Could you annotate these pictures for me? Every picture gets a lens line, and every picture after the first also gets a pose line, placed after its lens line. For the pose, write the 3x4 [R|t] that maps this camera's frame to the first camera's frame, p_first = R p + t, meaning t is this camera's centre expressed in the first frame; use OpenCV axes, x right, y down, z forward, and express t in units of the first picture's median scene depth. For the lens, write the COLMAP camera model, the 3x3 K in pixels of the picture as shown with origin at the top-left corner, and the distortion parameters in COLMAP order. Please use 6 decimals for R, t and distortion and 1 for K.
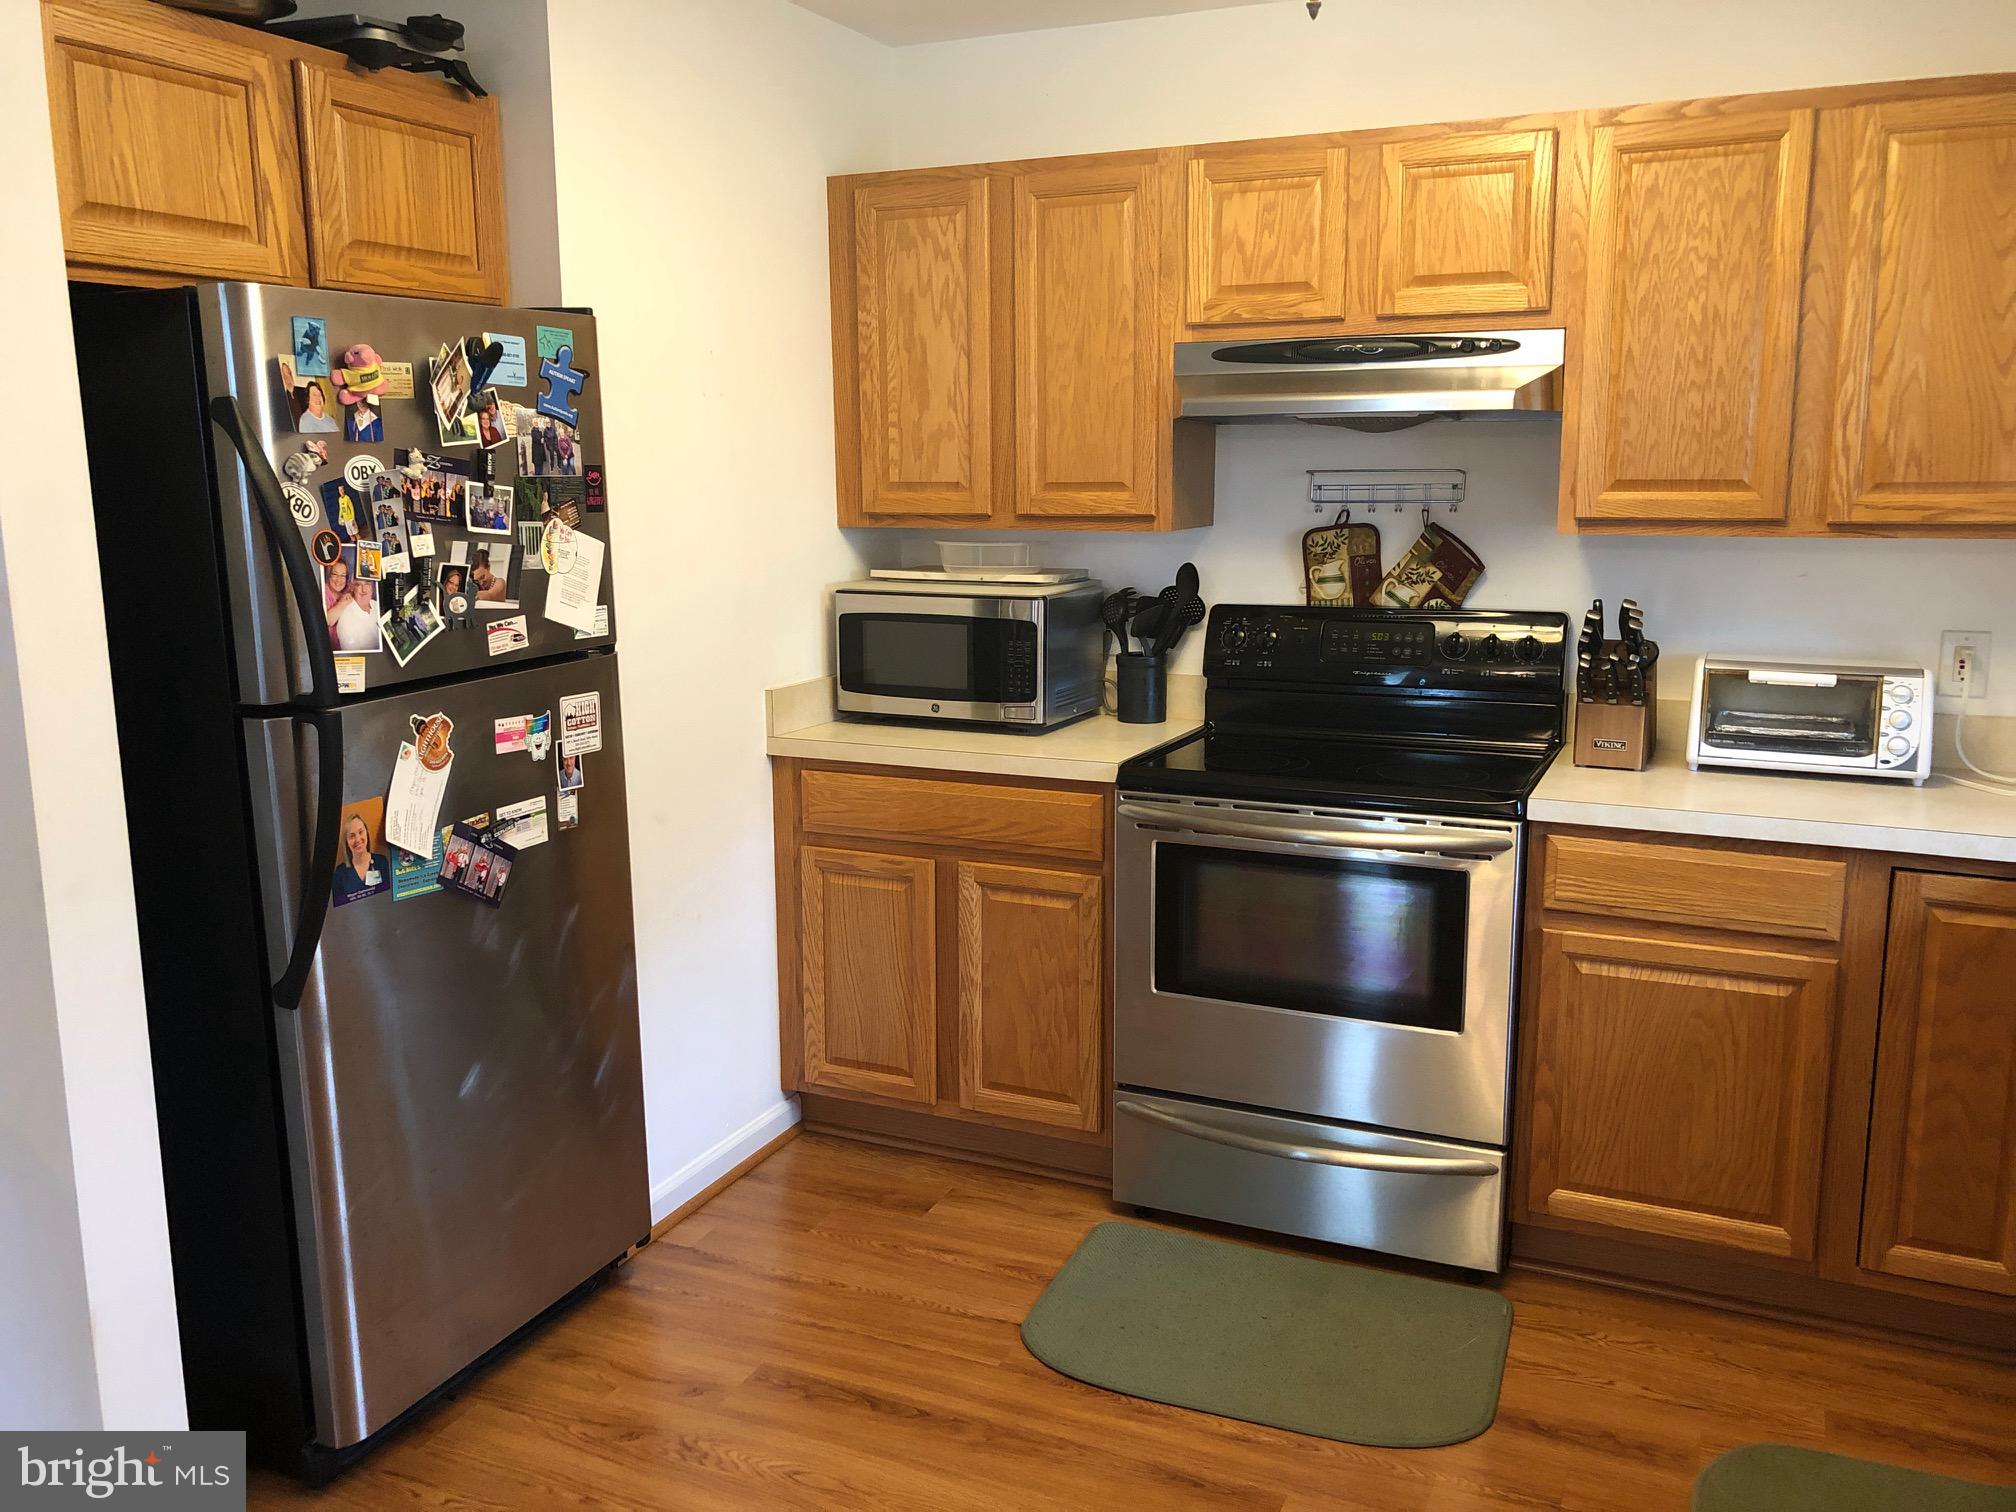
lens RADIAL K [[1658.8, 0, 1005.4], [0, 1658.8, 758.5], [0, 0, 1]] dist [0.051709, -0.056204]
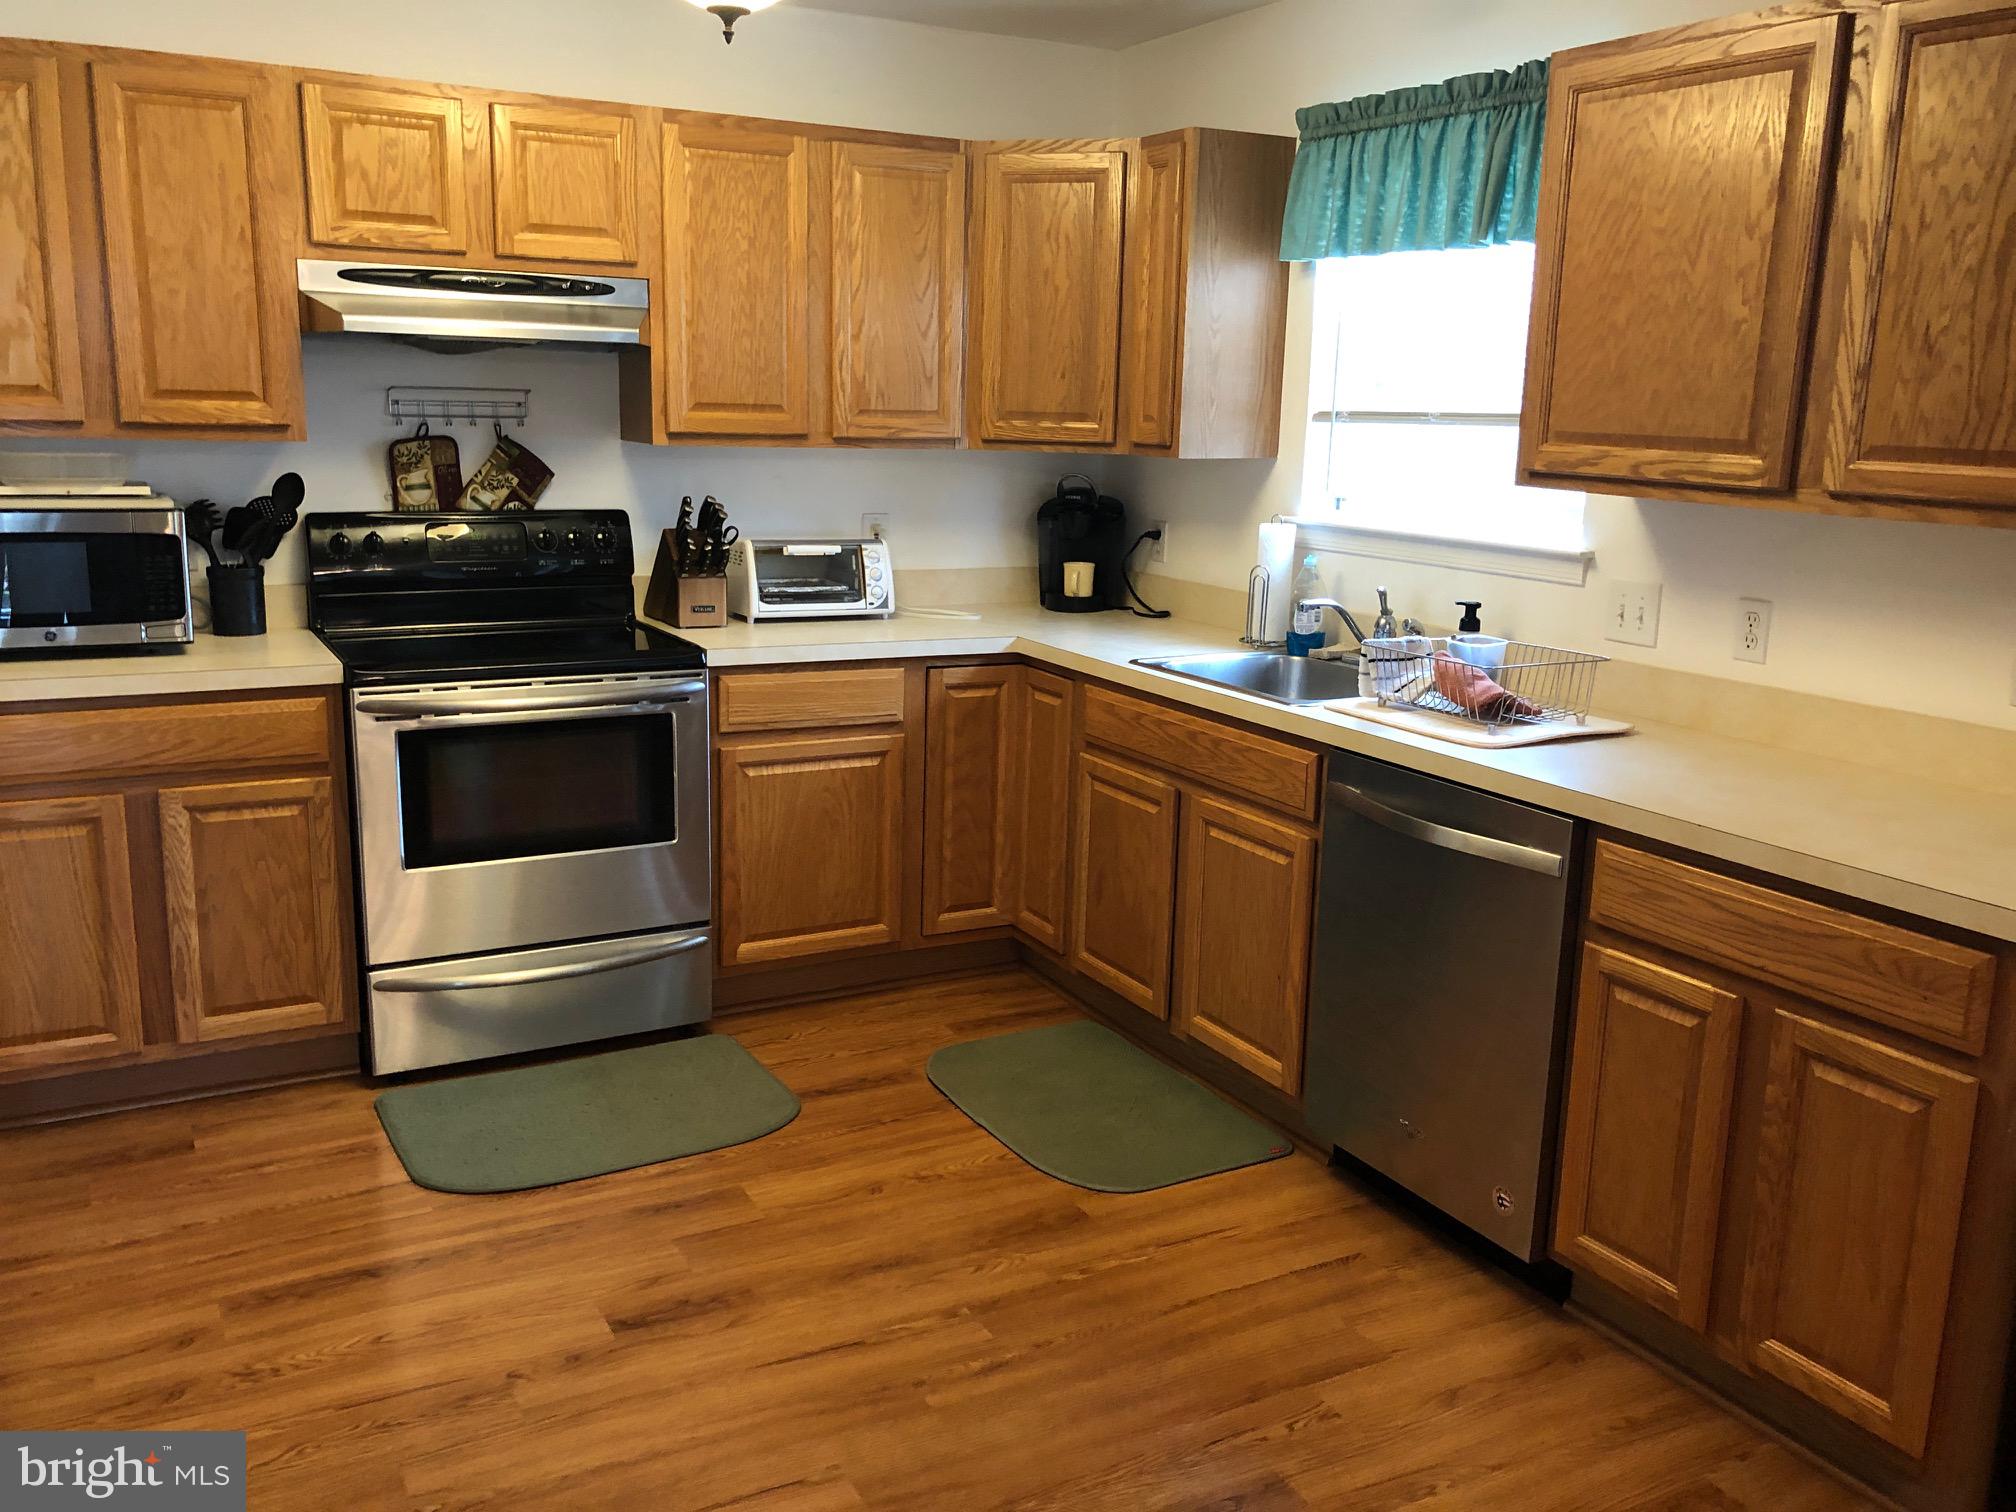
lens RADIAL K [[1658.8, 0, 1011.2], [0, 1658.8, 769.3], [0, 0, 1]] dist [0.051709, -0.056204]
pose [[0.598614, -0.155952, 0.785710, -0.517259], [0.113352, 0.987487, 0.109642, 0.000350], [-0.792977, 0.023429, 0.608801, 0.022150]]
